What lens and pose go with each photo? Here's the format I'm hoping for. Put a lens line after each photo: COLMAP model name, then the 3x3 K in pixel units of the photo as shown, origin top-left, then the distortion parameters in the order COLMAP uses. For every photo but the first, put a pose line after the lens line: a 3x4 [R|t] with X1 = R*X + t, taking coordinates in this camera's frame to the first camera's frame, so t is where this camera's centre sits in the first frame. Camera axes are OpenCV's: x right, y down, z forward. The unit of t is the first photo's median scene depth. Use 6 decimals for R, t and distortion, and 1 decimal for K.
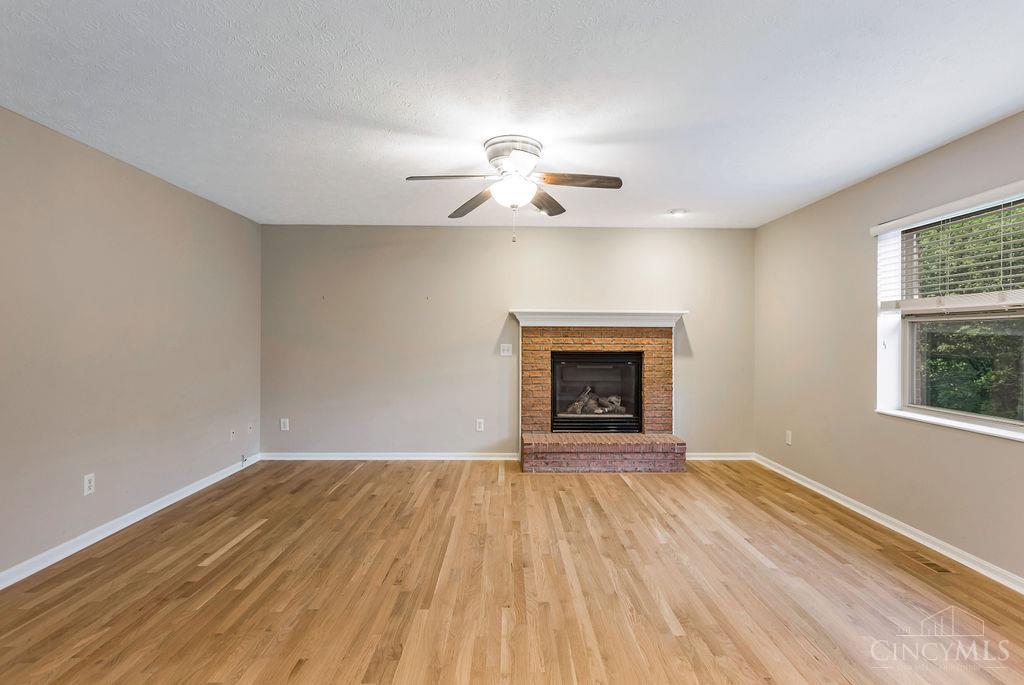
lens RADIAL K [[493.4, 0, 514.1], [0, 493.4, 335.9], [0, 0, 1]] dist [0.001455, 0.000046]
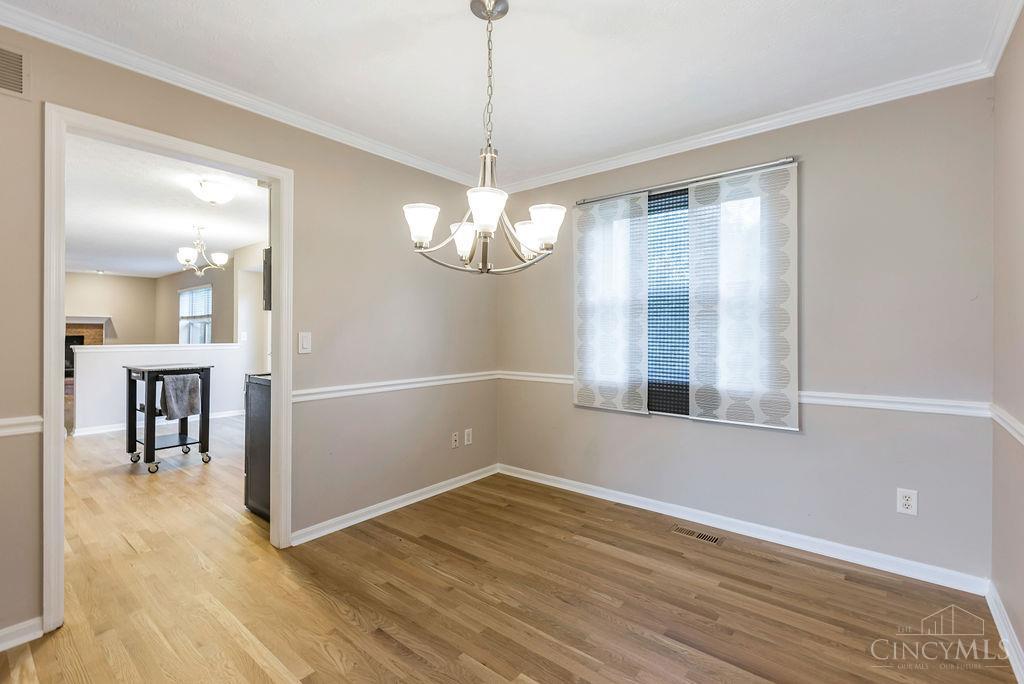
lens RADIAL K [[458.6, 0, 517.1], [0, 458.6, 330.1], [0, 0, 1]] dist [-0.000495, -0.000278]
pose [[0.642167, 0.000829, 0.766564, -0.036281], [-0.003881, 0.999990, 0.002169, -0.002379], [-0.766555, -0.004368, 0.642164, -1.664197]]
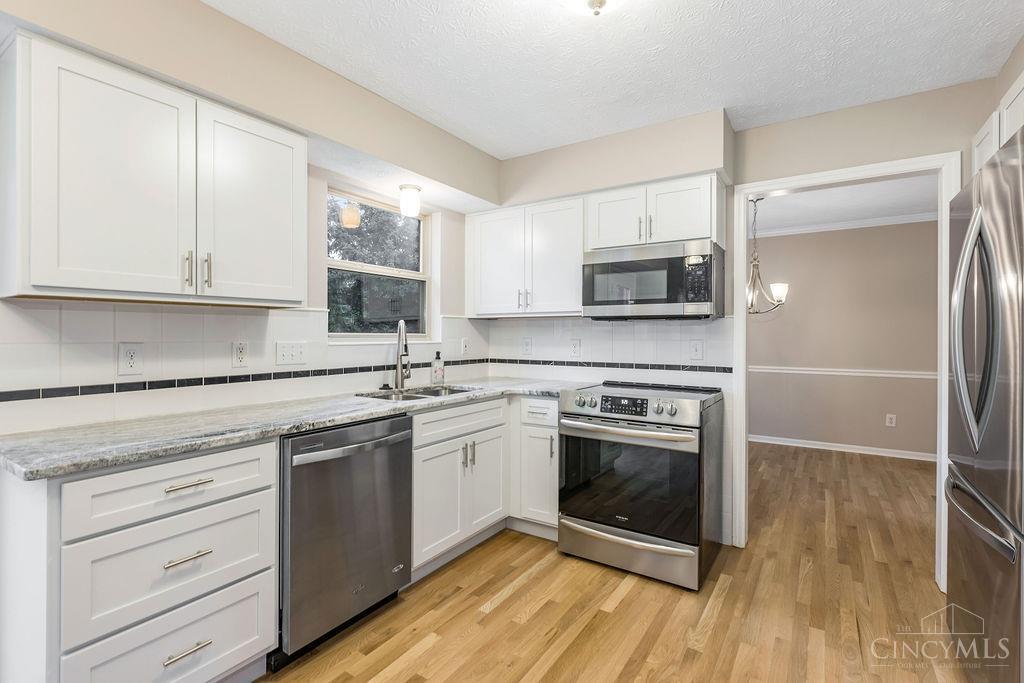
lens RADIAL K [[479.5, 0, 518.0], [0, 479.5, 336.3], [0, 0, 1]] dist [0.001049, -0.000195]
pose [[-0.831993, -0.006449, 0.554748, 0.105302], [-0.007905, 0.999969, -0.000230, 0.000367], [-0.554729, -0.004577, -0.832018, -0.423511]]
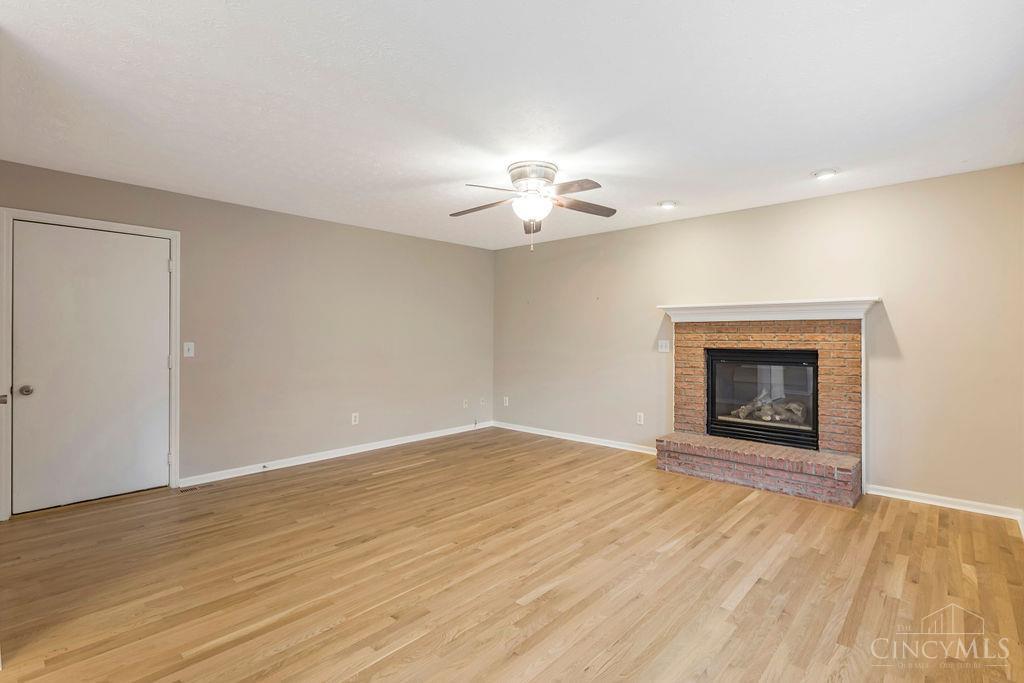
lens RADIAL K [[479.5, 0, 518.0], [0, 479.5, 336.3], [0, 0, 1]] dist [0.001049, -0.000195]
pose [[0.729465, -0.003525, -0.684009, 0.480073], [0.008164, 0.999960, 0.003553, 0.002672], [0.683970, -0.008176, 0.729465, 0.100234]]
